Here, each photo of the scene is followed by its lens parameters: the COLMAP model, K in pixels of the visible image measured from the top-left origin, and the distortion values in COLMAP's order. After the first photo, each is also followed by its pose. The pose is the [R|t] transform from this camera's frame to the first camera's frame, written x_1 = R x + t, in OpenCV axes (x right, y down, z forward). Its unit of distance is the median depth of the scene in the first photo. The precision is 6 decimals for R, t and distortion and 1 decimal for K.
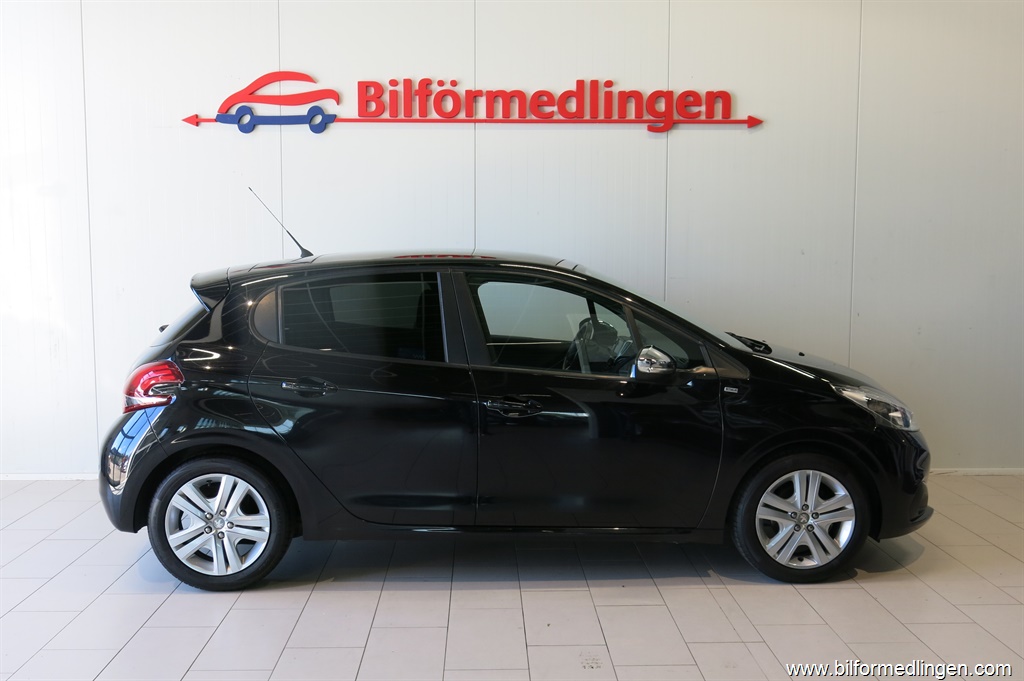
lens RADIAL K [[976.1, 0, 508.0], [0, 976.1, 354.2], [0, 0, 1]] dist [-0.006412, 0.016419]
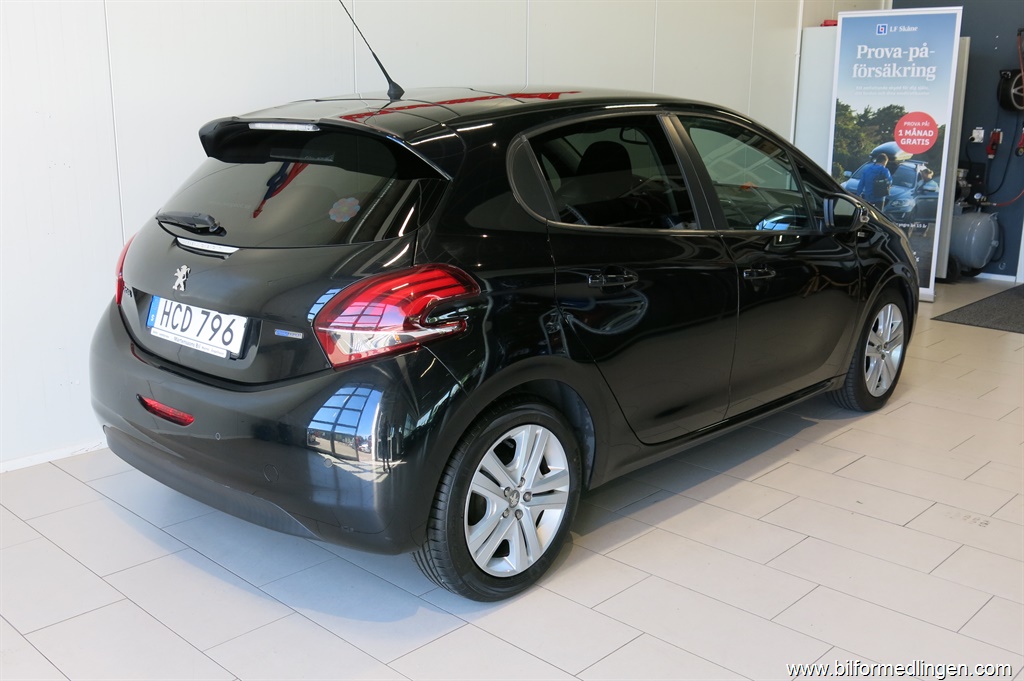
lens RADIAL K [[976.1, 0, 508.0], [0, 976.1, 354.2], [0, 0, 1]] dist [-0.006412, 0.016419]
pose [[0.707833, -0.164611, 0.686932, -0.731381], [0.059087, 0.982858, 0.174640, -0.040659], [-0.703904, -0.083027, 0.705425, 0.529355]]
